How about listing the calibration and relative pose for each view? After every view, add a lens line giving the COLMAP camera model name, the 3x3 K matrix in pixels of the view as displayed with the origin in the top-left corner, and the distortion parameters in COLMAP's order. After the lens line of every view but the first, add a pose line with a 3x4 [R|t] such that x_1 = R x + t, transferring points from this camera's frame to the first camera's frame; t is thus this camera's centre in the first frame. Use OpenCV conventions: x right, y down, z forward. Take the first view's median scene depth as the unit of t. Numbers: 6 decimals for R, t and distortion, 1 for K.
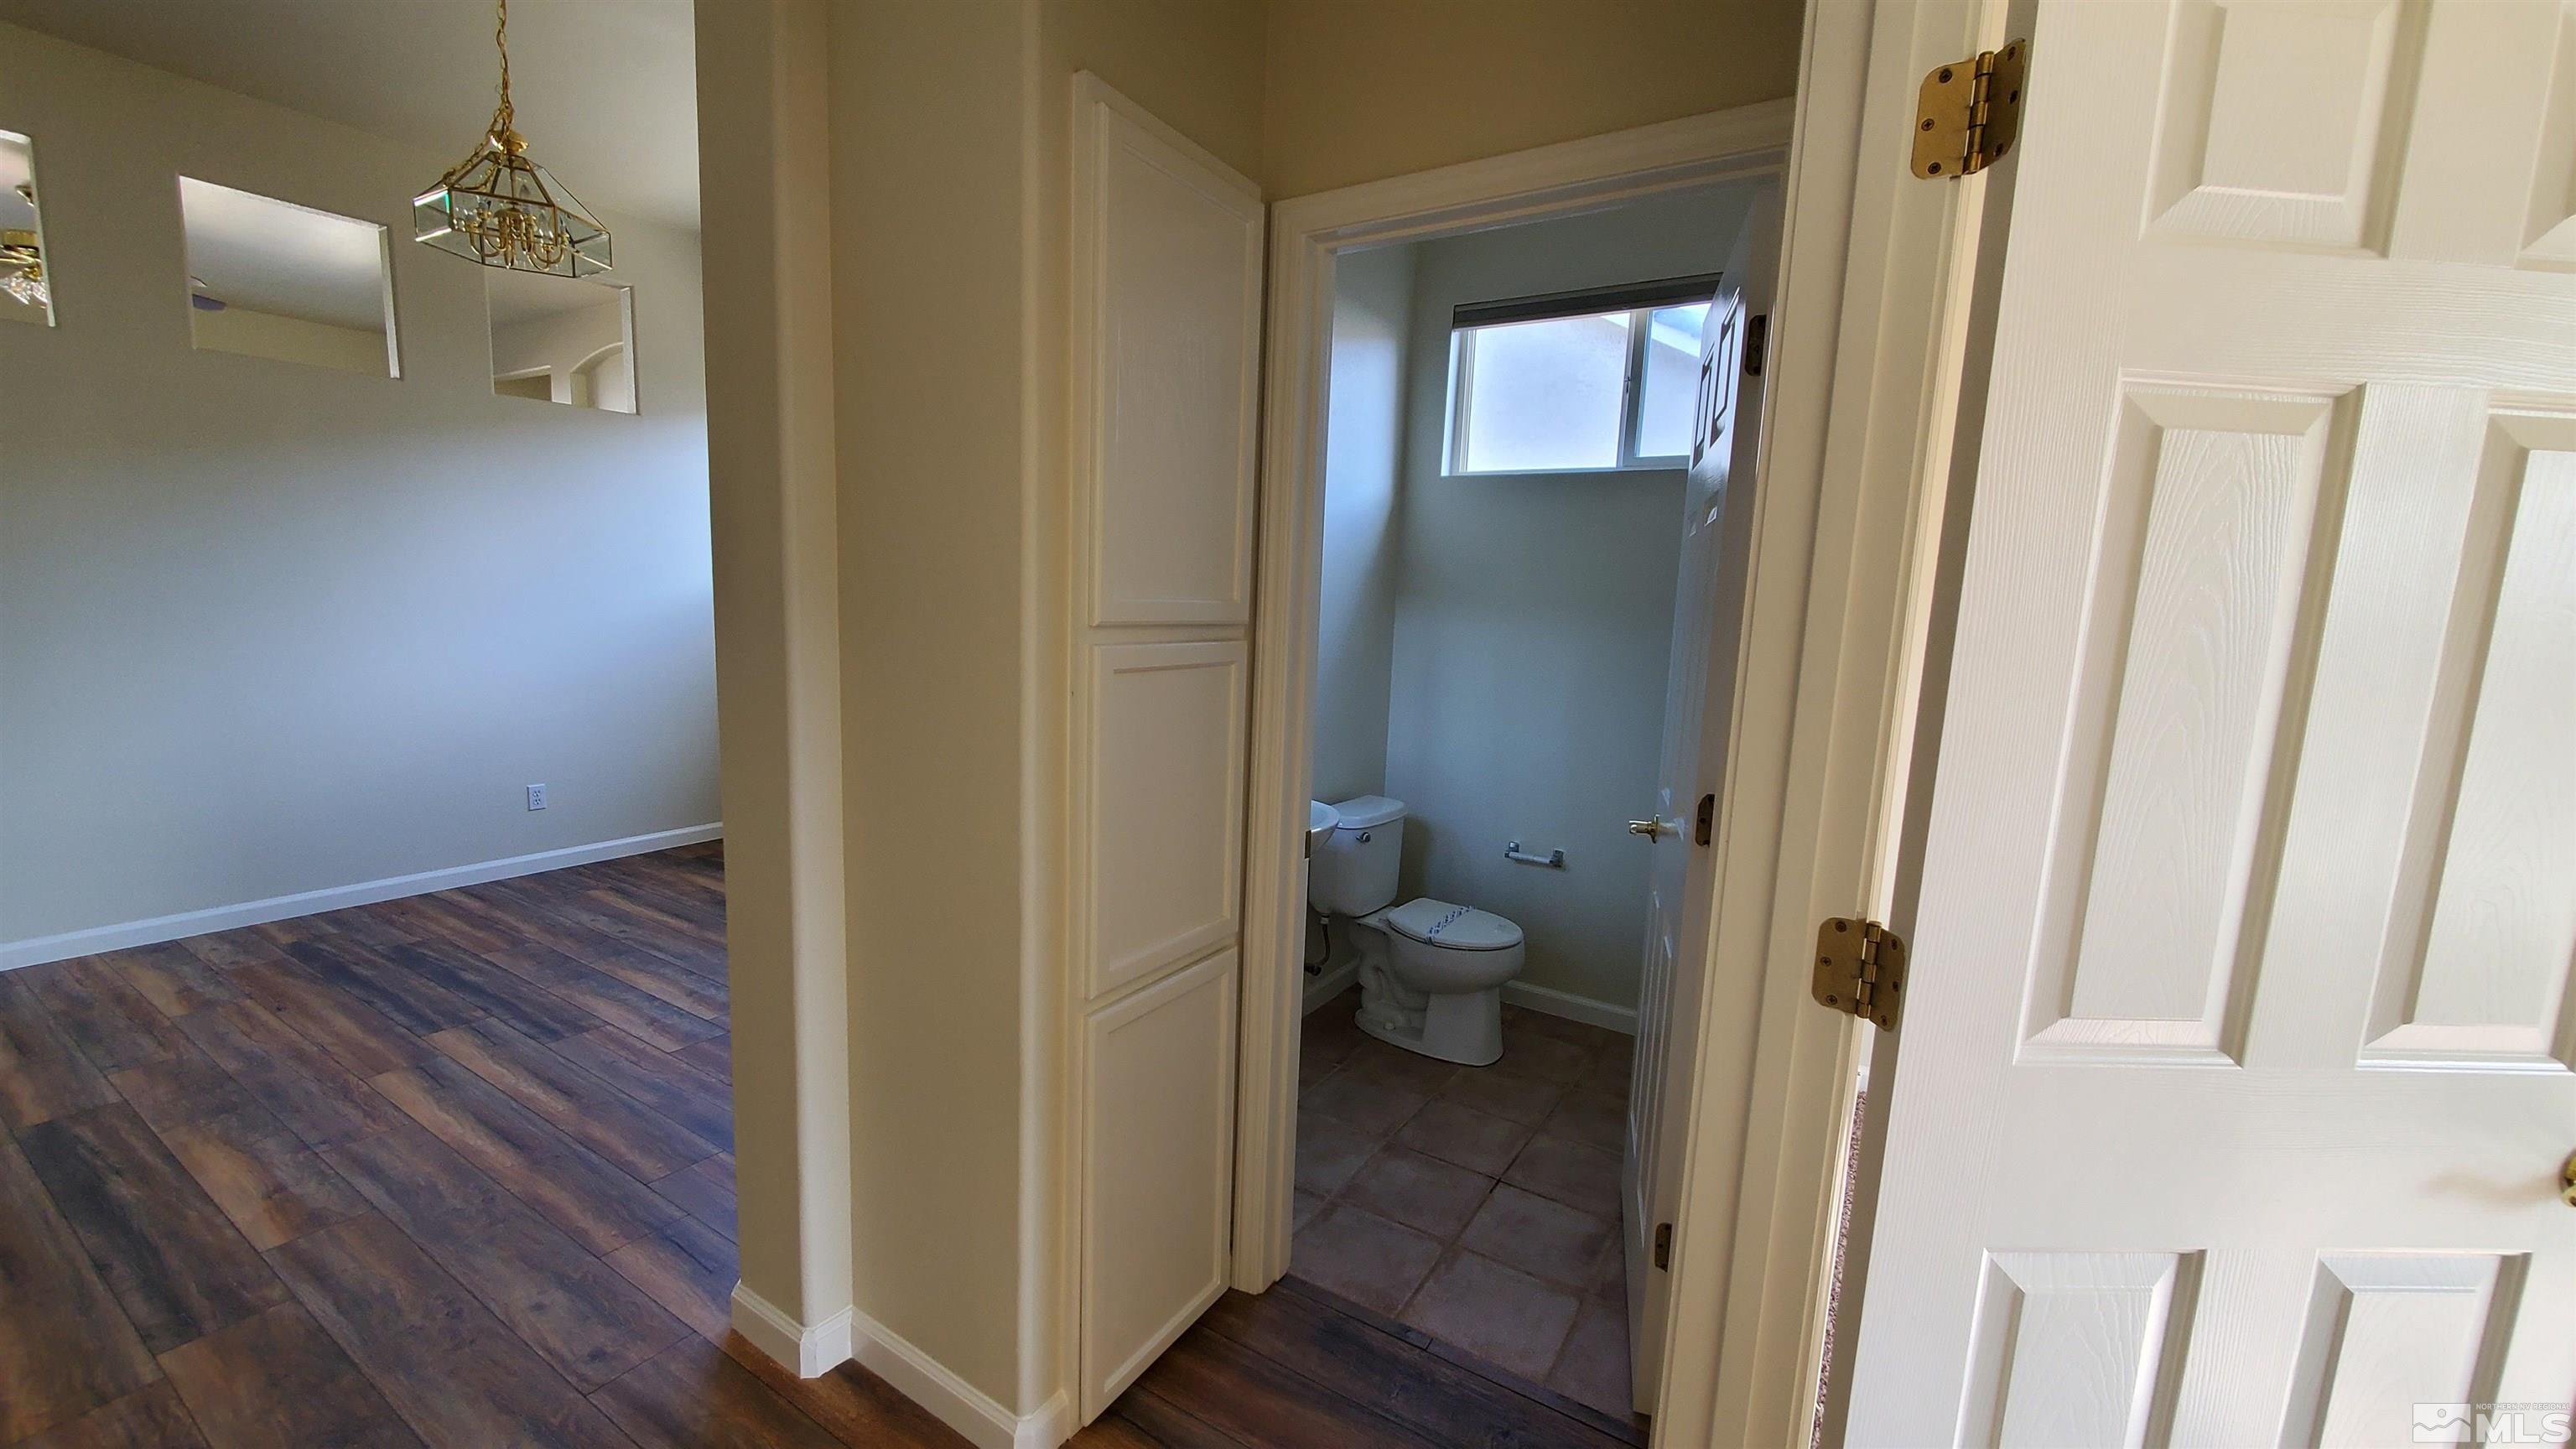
lens RADIAL K [[1008.9, 0, 1270.0], [0, 1008.9, 733.6], [0, 0, 1]] dist [-0.003999, 0.000060]
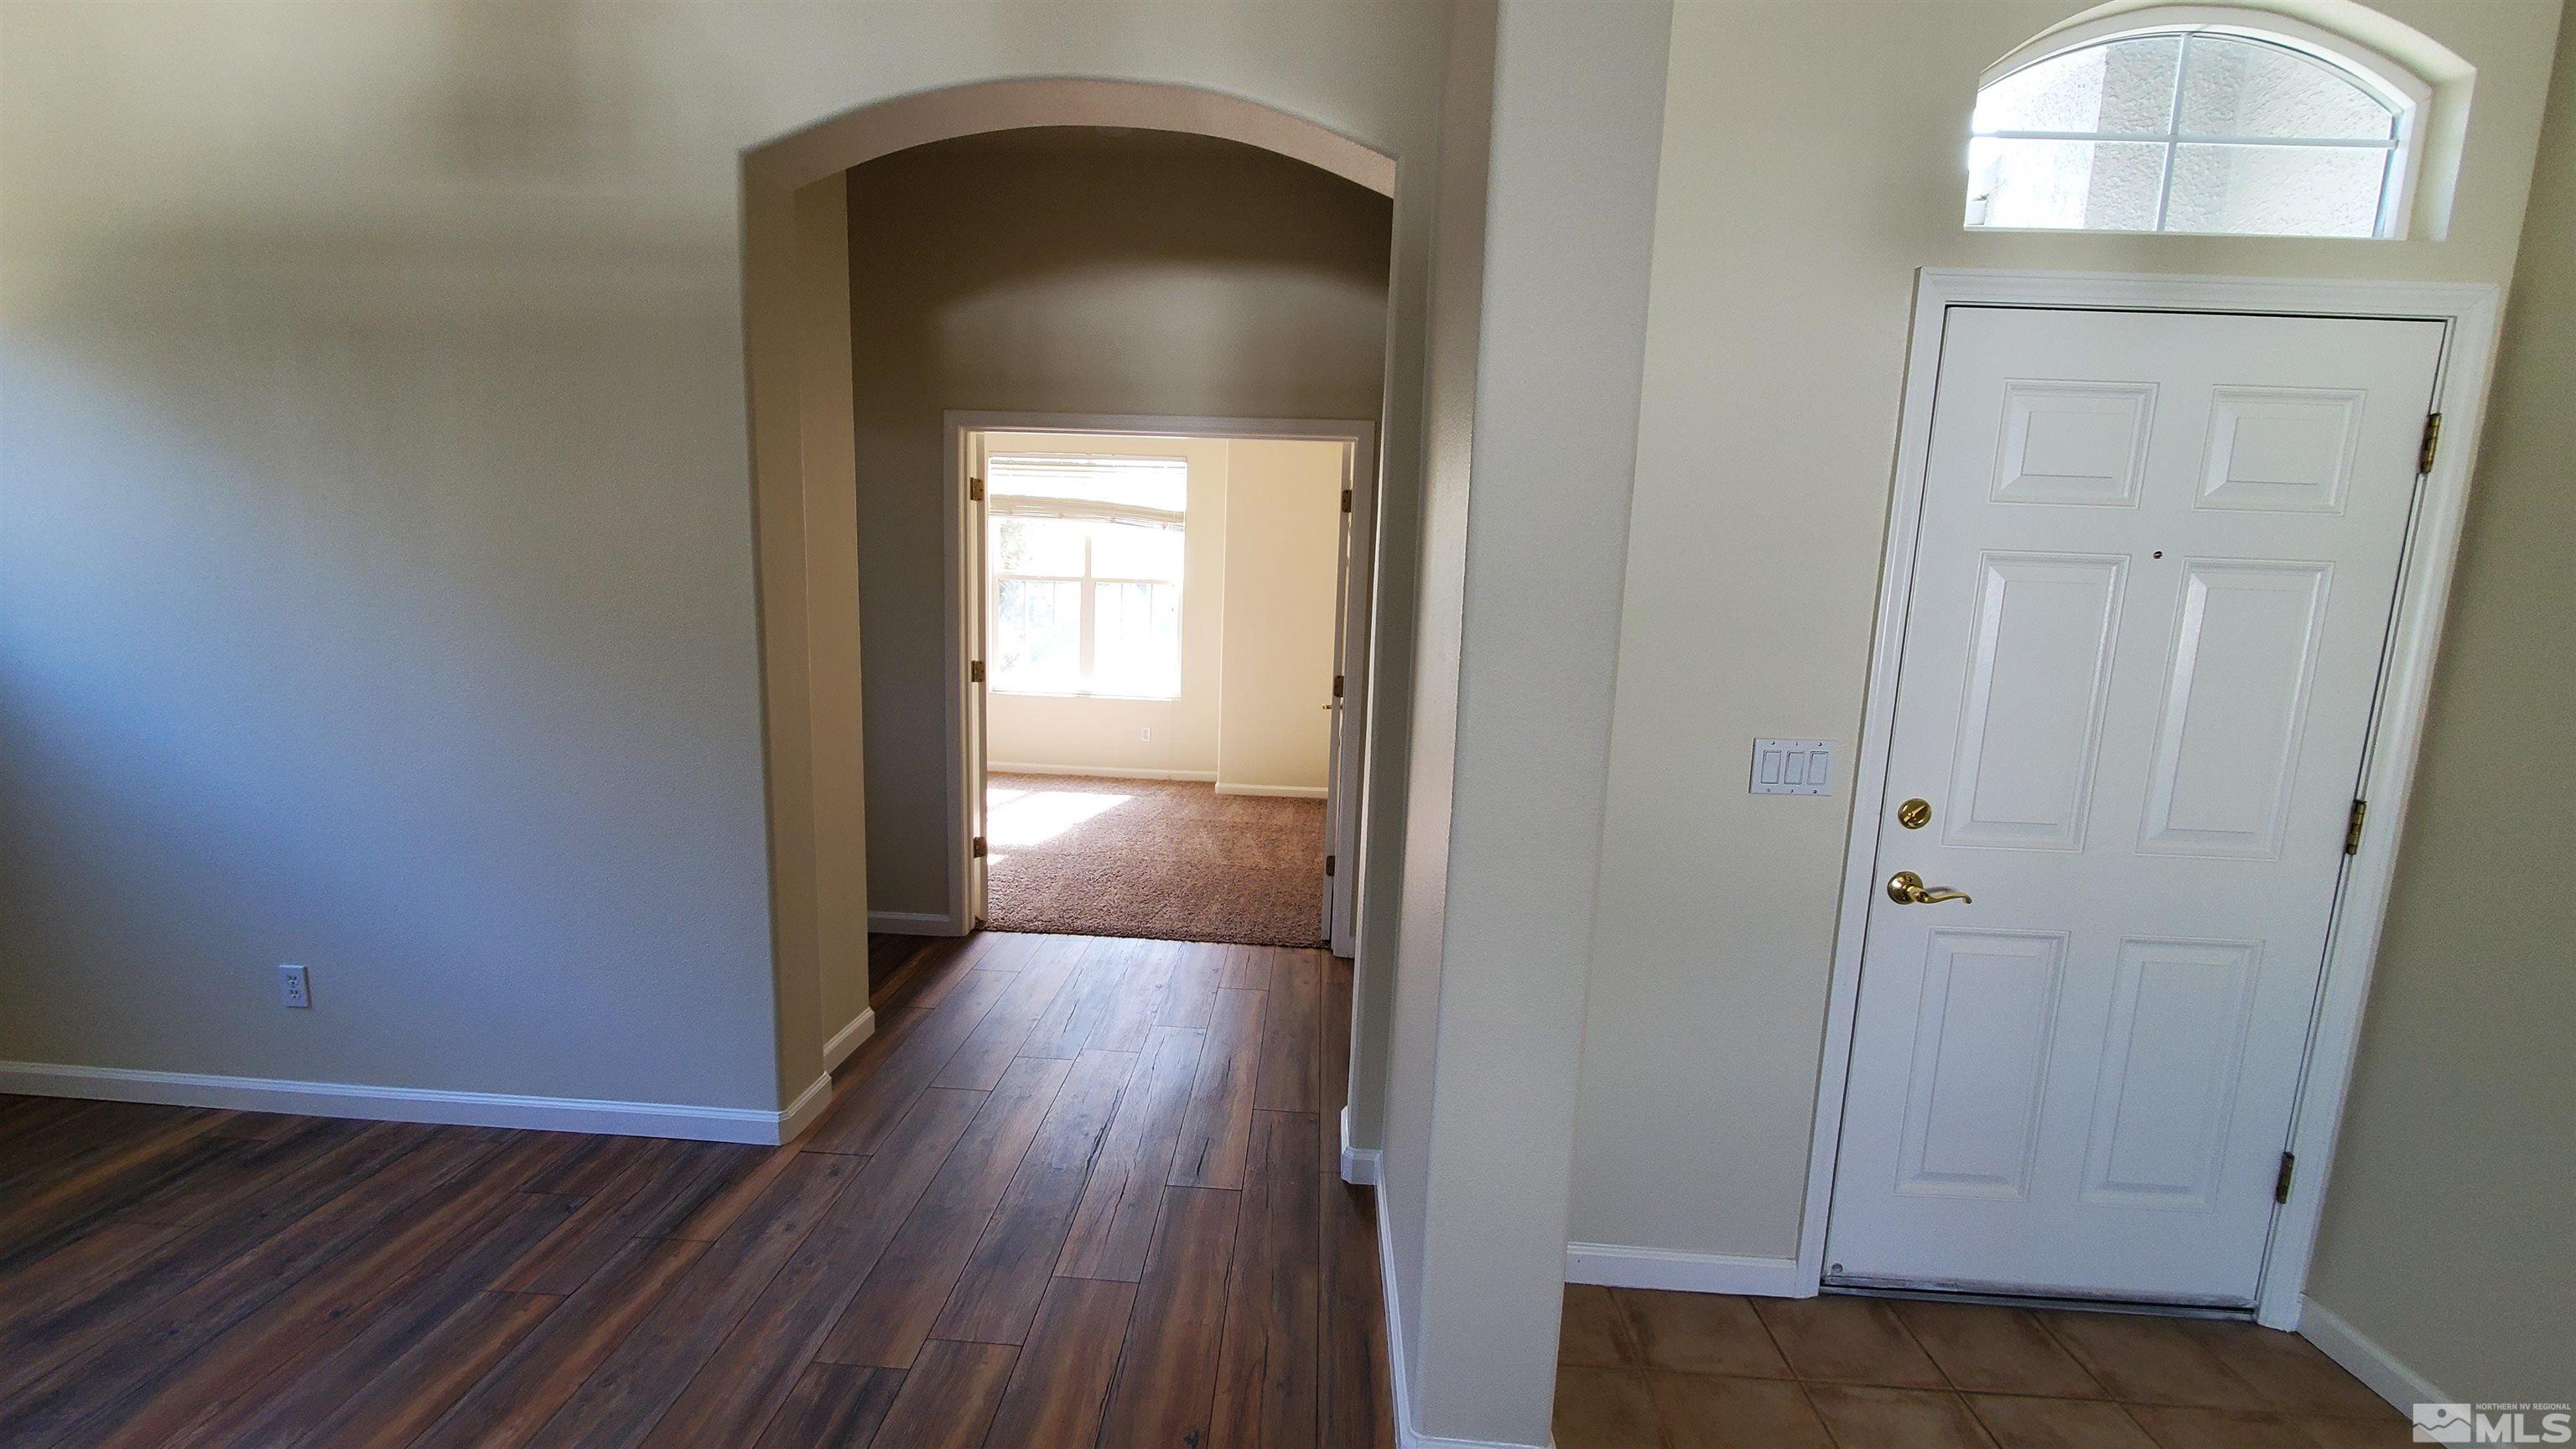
lens RADIAL K [[1008.9, 0, 1281.0], [0, 1008.9, 744.6], [0, 0, 1]] dist [-0.003999, 0.000060]
pose [[-0.489483, -0.185772, 0.851995, -1.709864], [0.065884, 0.966373, 0.248563, -0.207183], [-0.869521, 0.177800, -0.460783, 0.844473]]
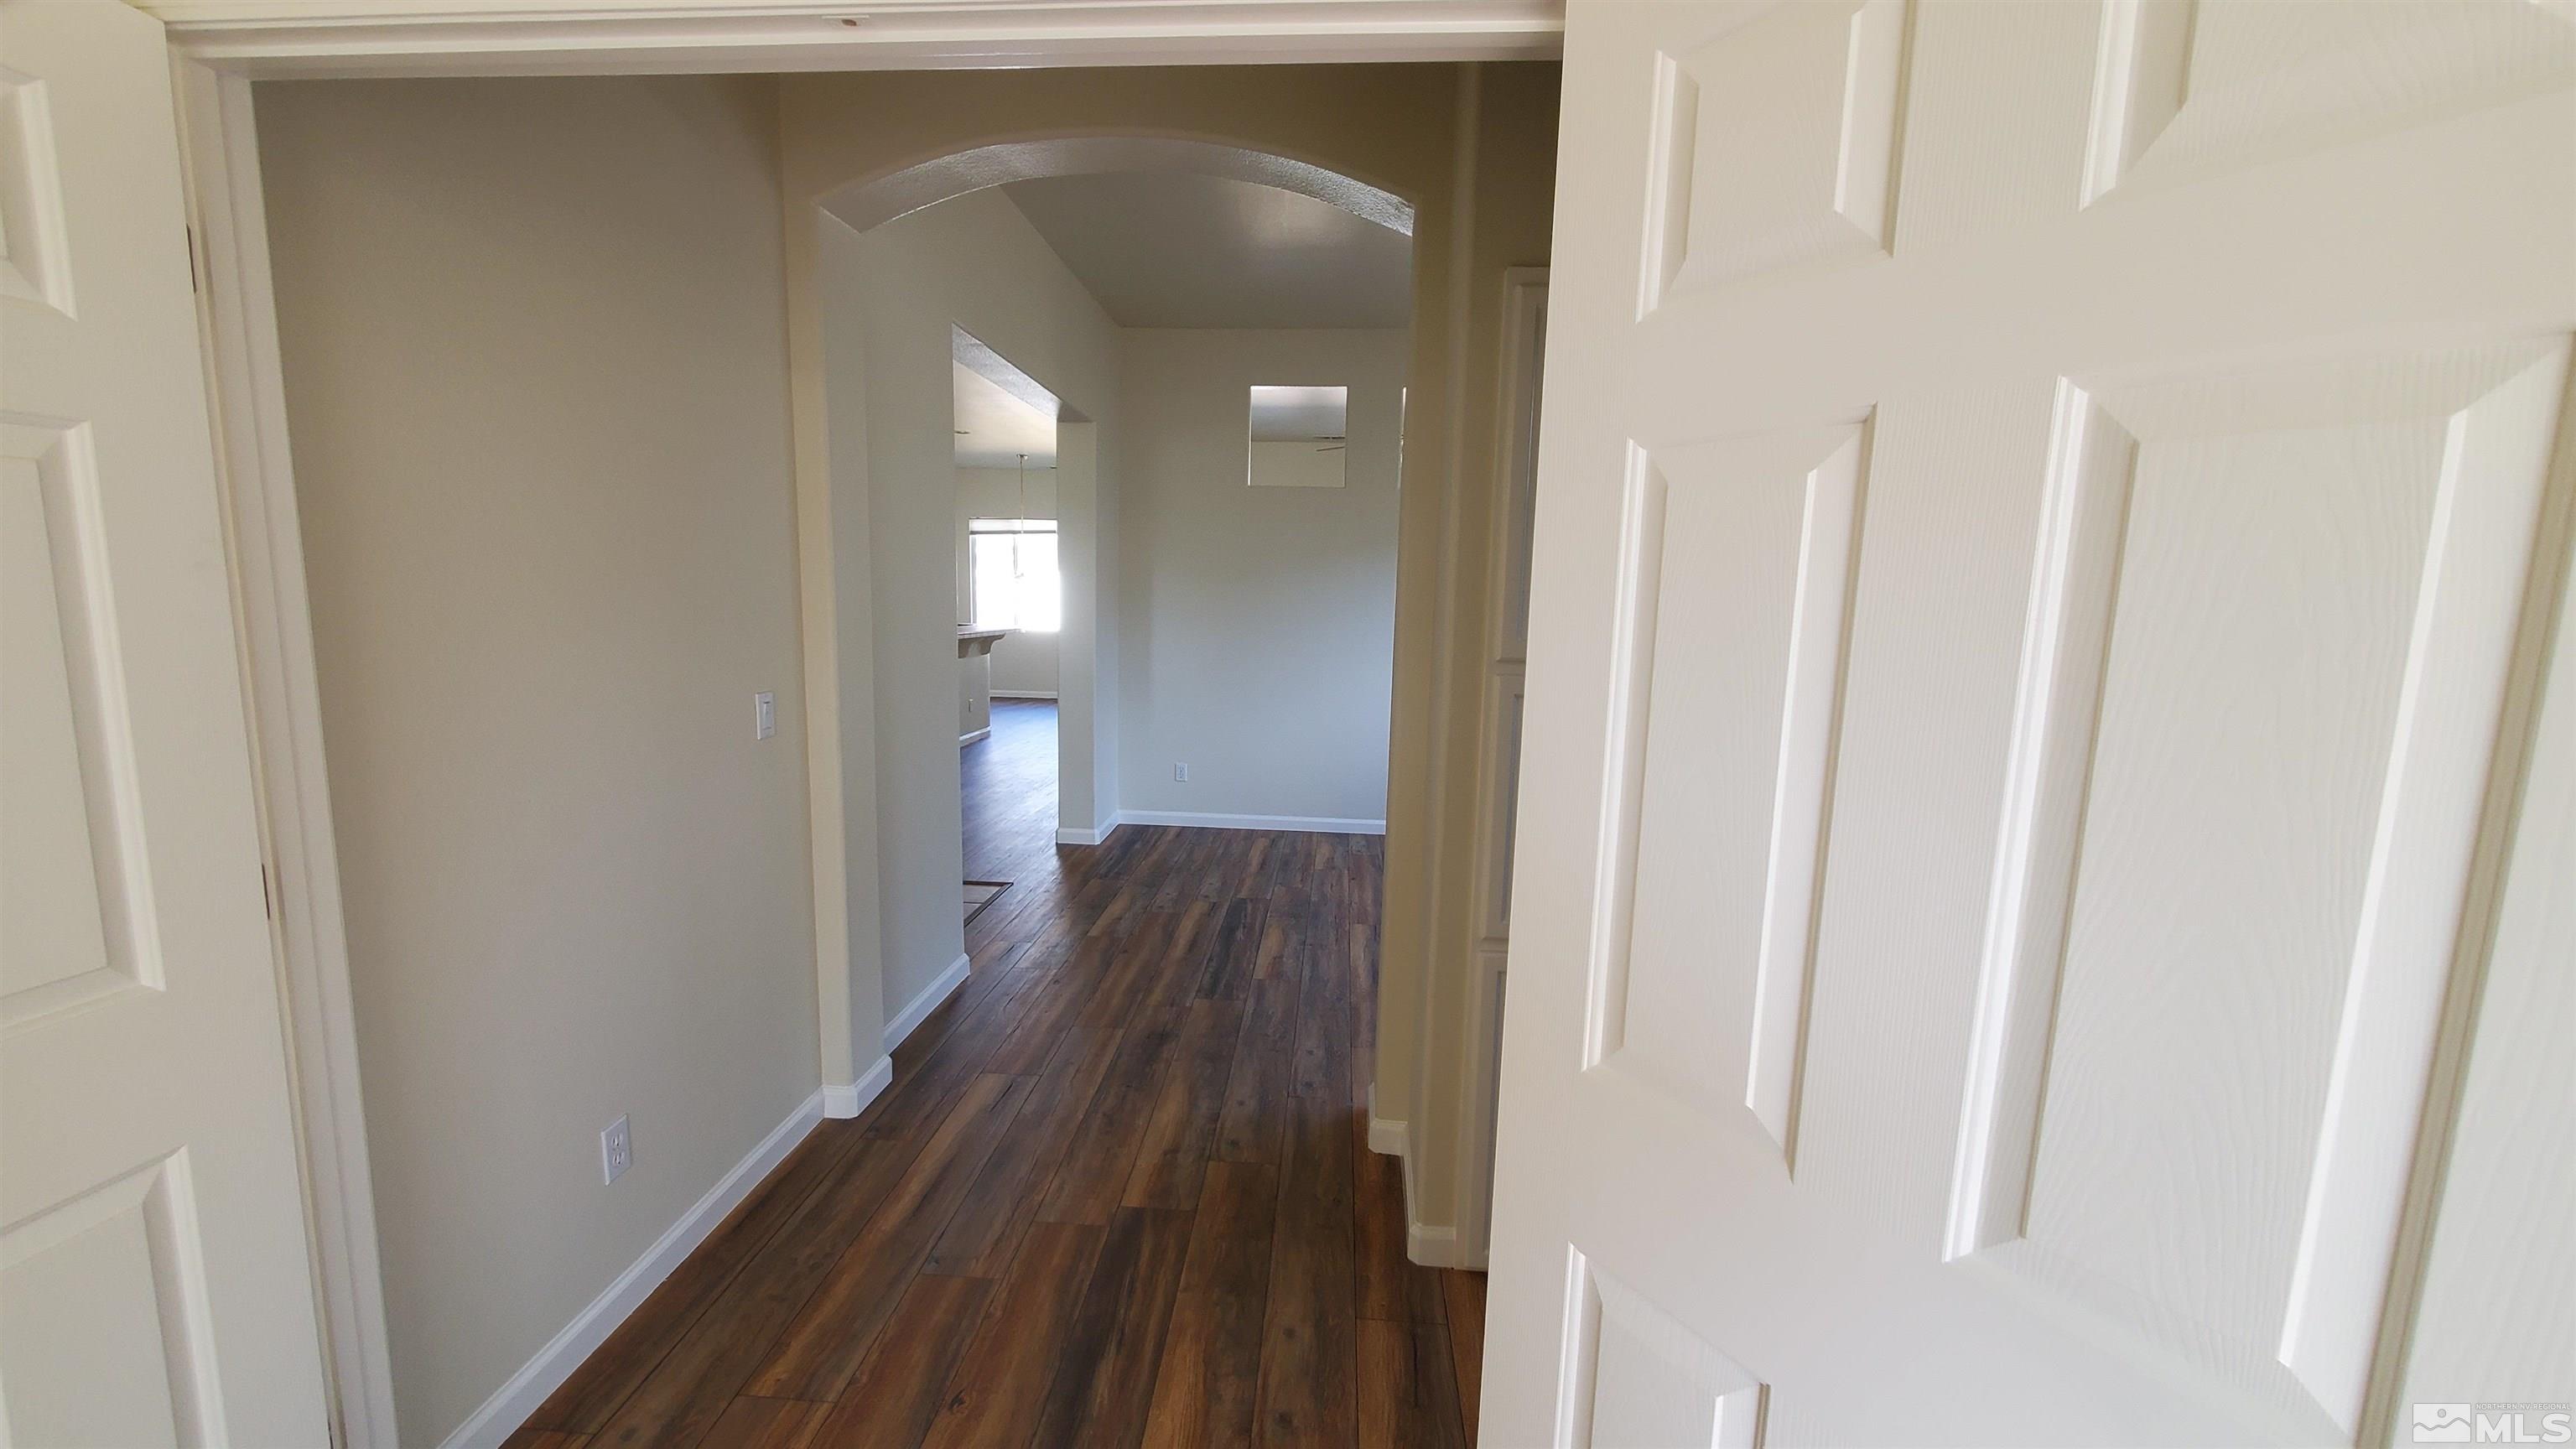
lens RADIAL K [[1008.9, 0, 1285.1], [0, 1008.9, 734.2], [0, 0, 1]] dist [-0.003999, 0.000060]
pose [[0.477858, 0.087791, -0.874039, 0.626353], [-0.122895, 0.991889, 0.032438, -0.013719], [0.869798, 0.091914, 0.484771, 0.075351]]
